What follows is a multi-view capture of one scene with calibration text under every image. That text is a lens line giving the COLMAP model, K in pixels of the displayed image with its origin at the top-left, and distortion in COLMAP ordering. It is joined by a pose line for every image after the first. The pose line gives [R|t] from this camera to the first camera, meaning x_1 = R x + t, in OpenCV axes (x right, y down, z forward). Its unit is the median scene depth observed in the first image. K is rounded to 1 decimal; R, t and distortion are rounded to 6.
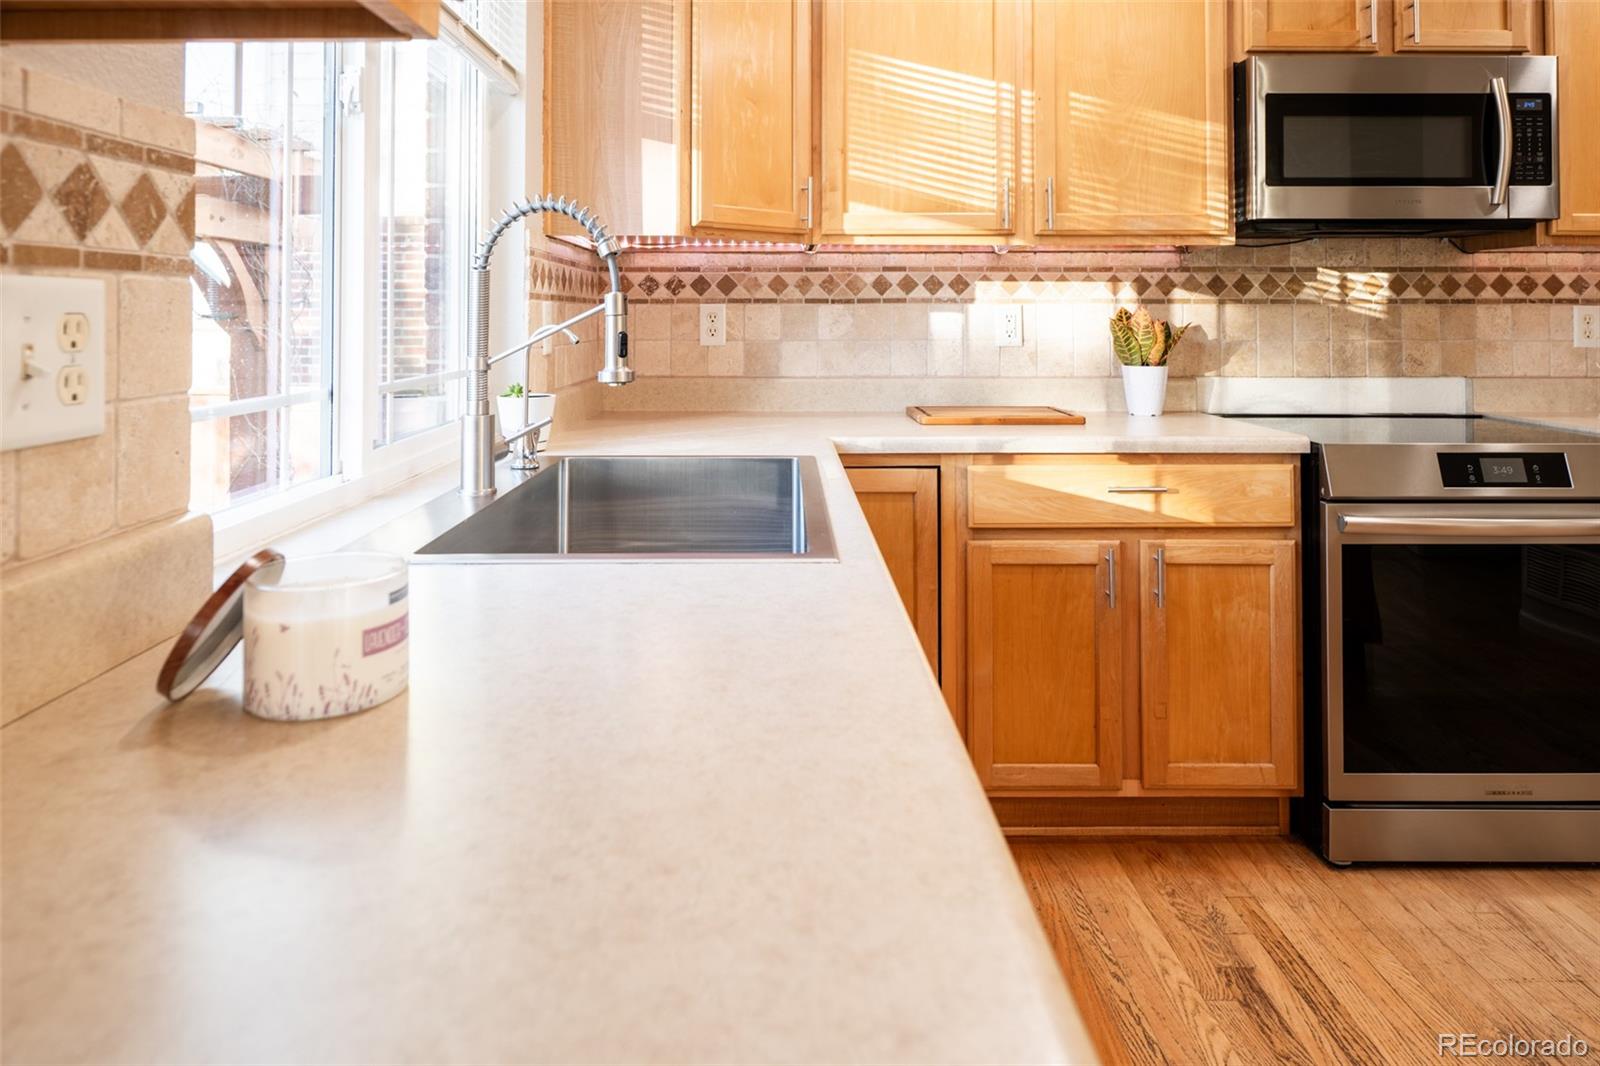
lens RADIAL K [[1014.0, 0, 791.8], [0, 1014.0, 278.7], [0, 0, 1]] dist [-0.002881, 0.006438]
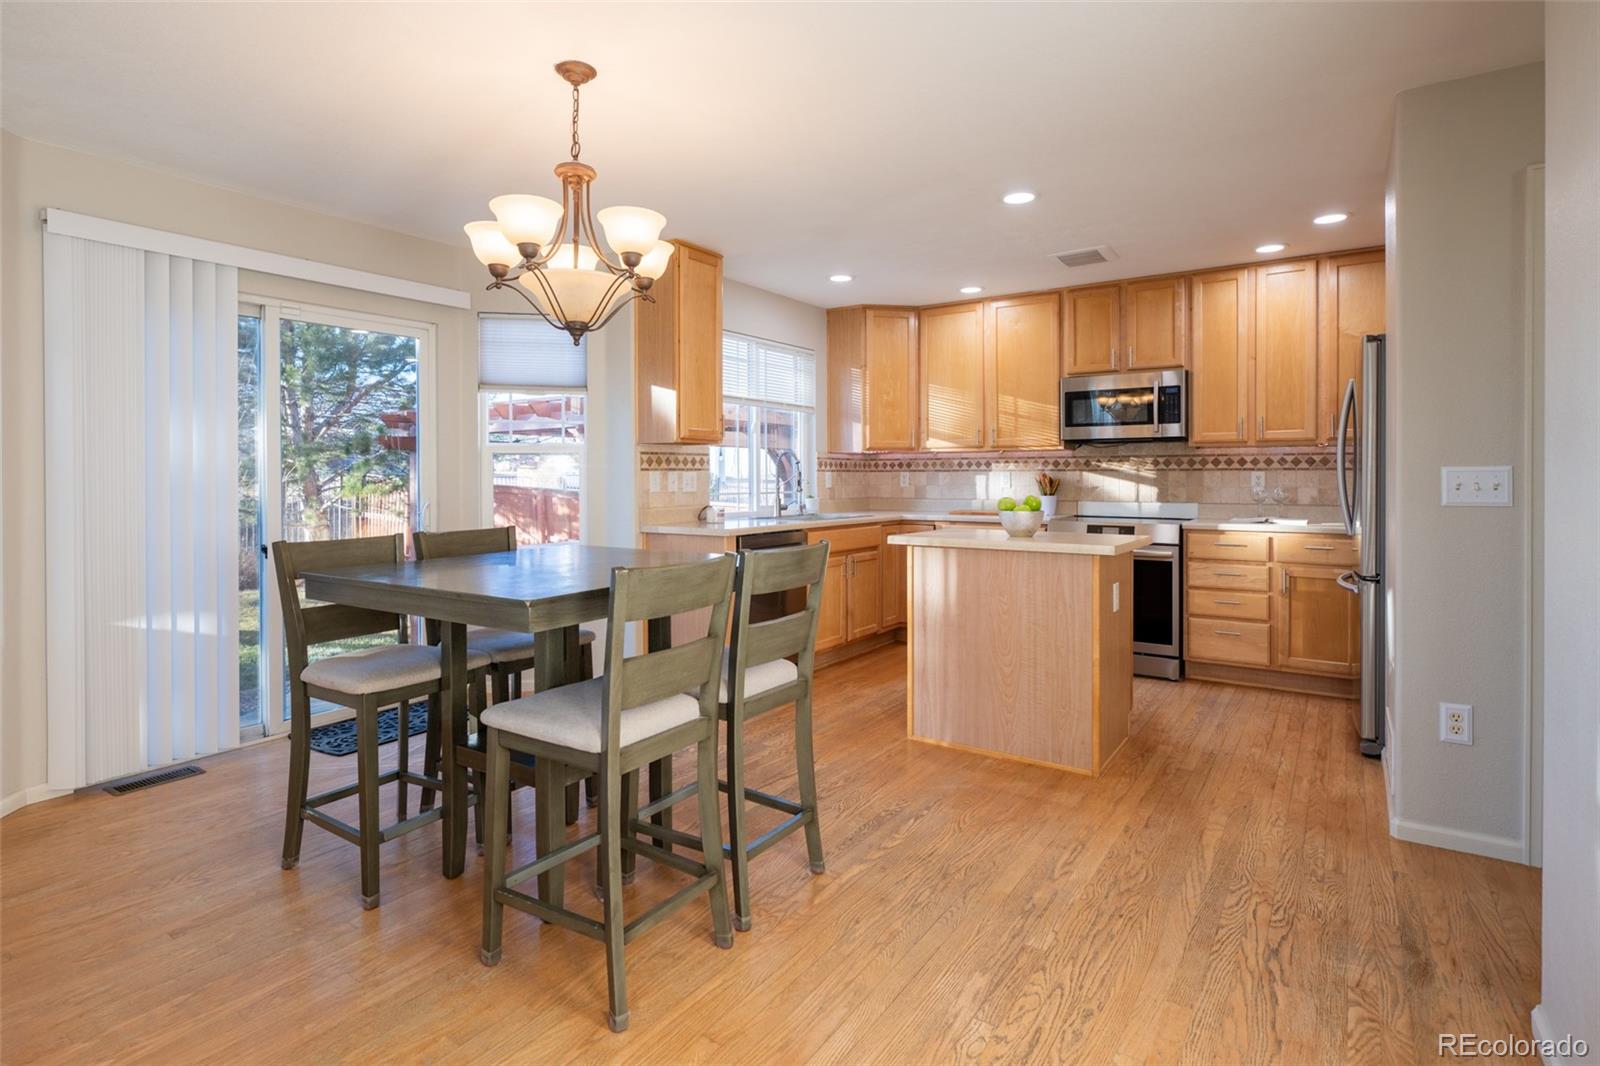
lens RADIAL K [[831.1, 0, 799.0], [0, 831.1, 476.7], [0, 0, 1]] dist [0.018784, -0.000756]
pose [[0.818208, -0.000344, -0.574923, 1.046190], [0.021508, 0.999318, 0.030012, -0.038594], [0.574520, -0.036922, 0.817657, -1.080149]]
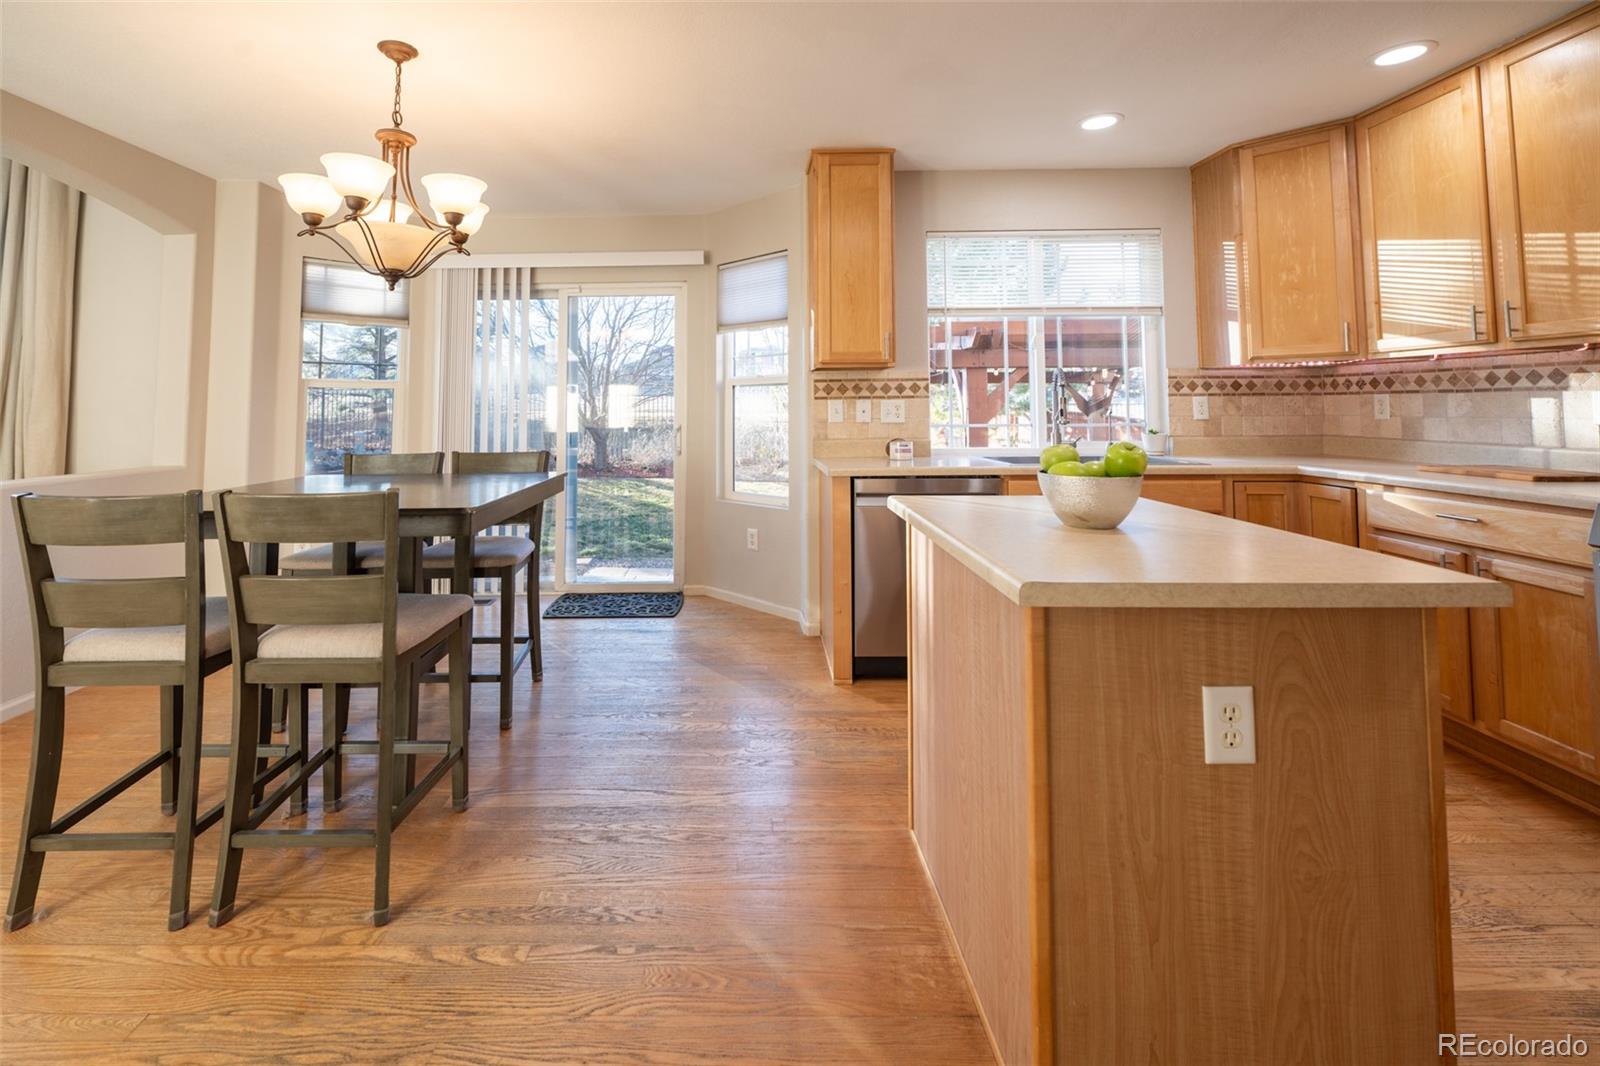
lens RADIAL K [[654.7, 0, 731.5], [0, 654.7, 376.8], [0, 0, 1]] dist [0.002851, -0.000931]
pose [[-0.047724, -0.043350, -0.997919, 1.097053], [0.042440, 0.998068, -0.045386, 0.000007], [0.997959, -0.044517, -0.045792, -0.008647]]
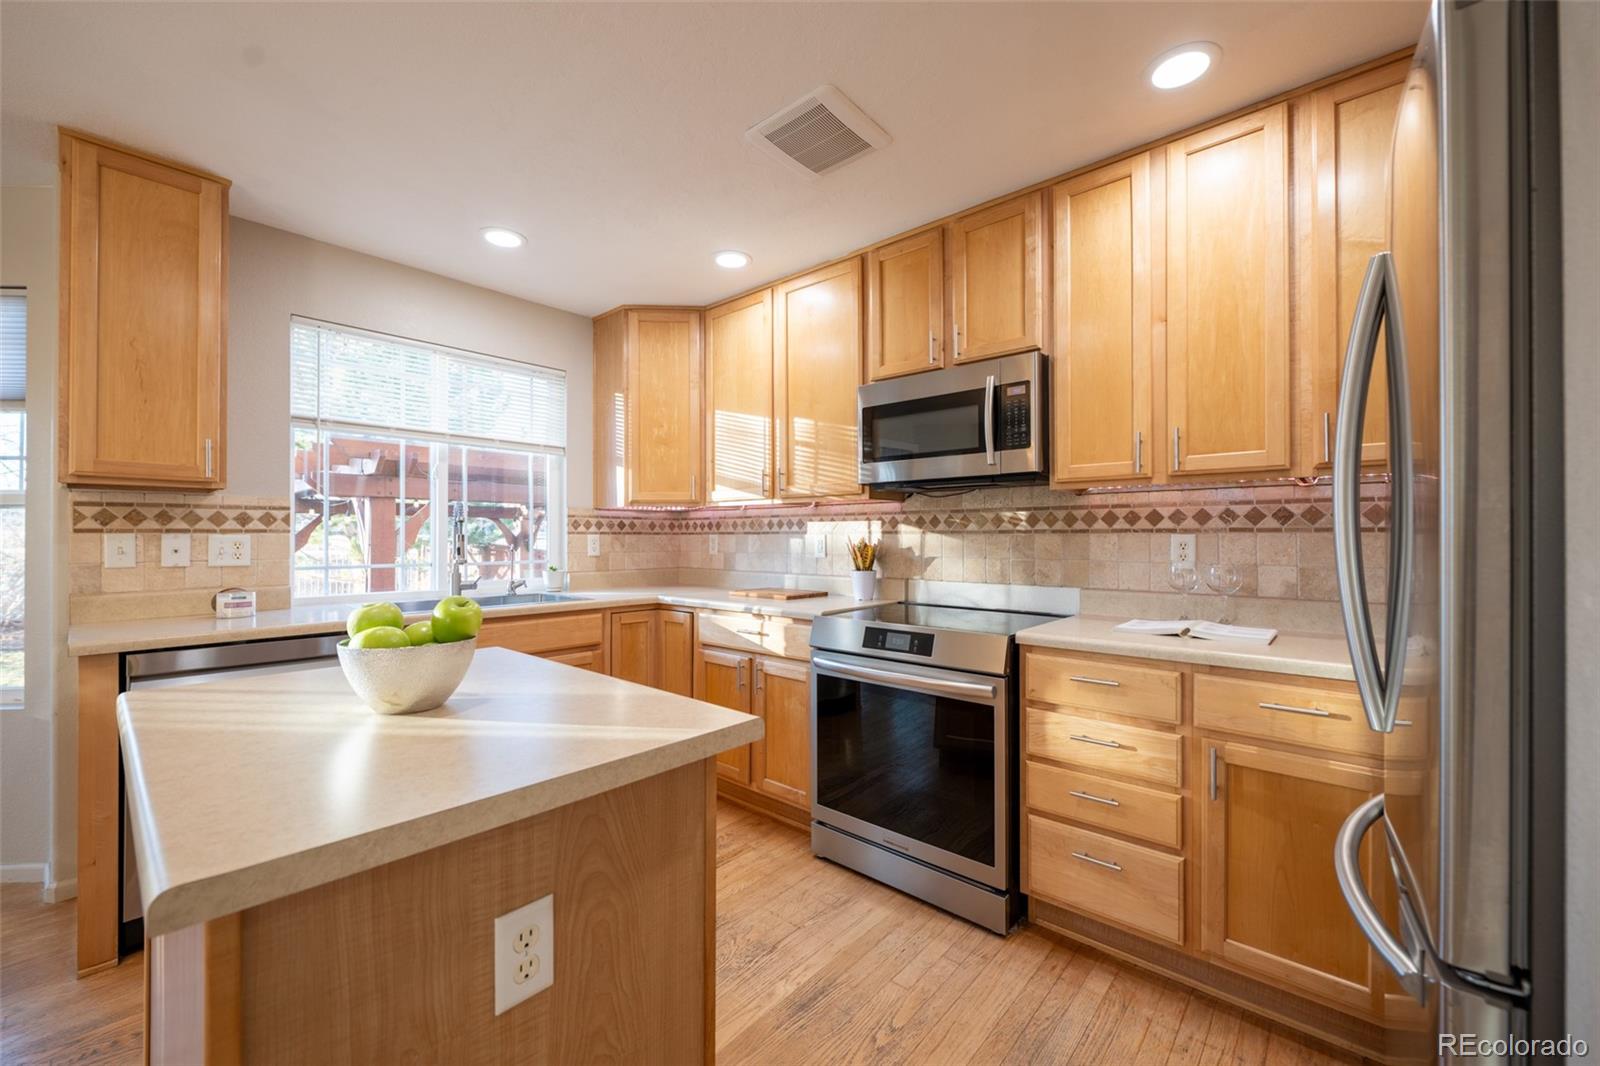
lens RADIAL K [[654.7, 0, 781.3], [0, 654.7, 531.4], [0, 0, 1]] dist [0.002851, -0.000931]
pose [[0.732267, -0.006102, -0.680990, 1.000346], [0.023873, 0.999575, 0.016713, -0.001279], [0.680599, -0.028496, 0.732102, 0.105146]]
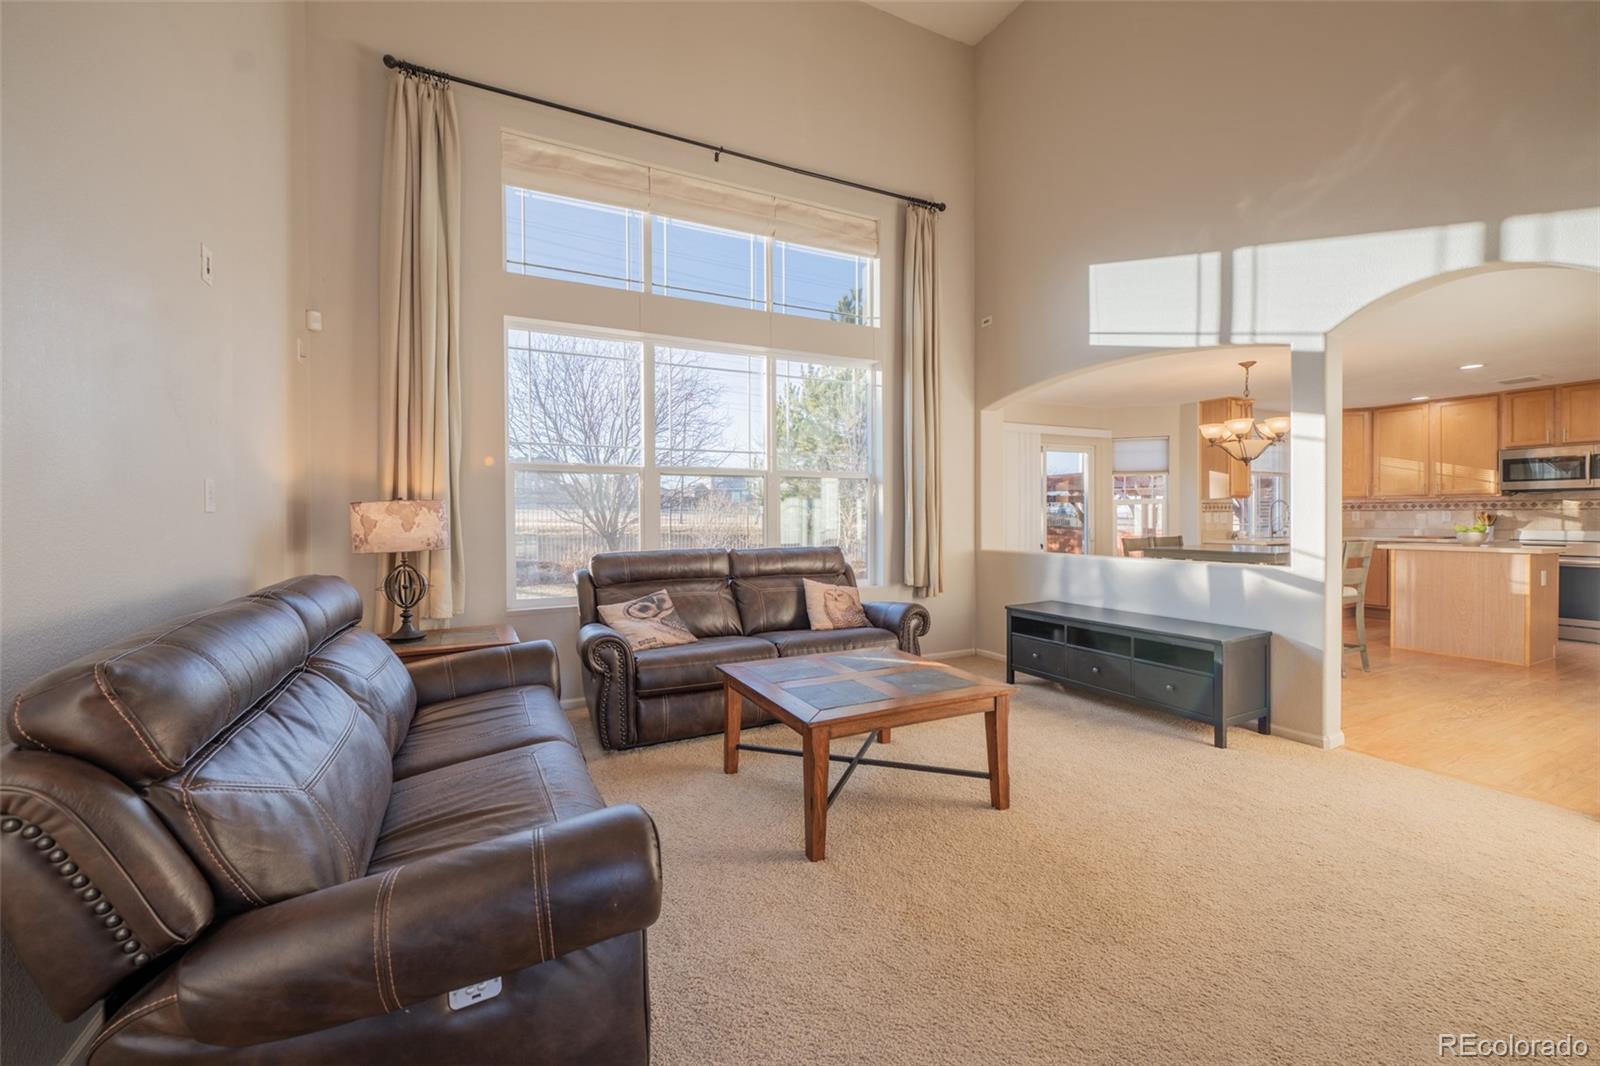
lens RADIAL K [[654.7, 0, 767.3], [0, 654.7, 528.0], [0, 0, 1]] dist [0.002851, -0.000931]
pose [[0.421866, 0.012267, -0.906575, 1.489107], [0.040448, 0.998658, 0.032335, -0.101669], [0.905756, -0.050310, 0.420804, -2.617356]]
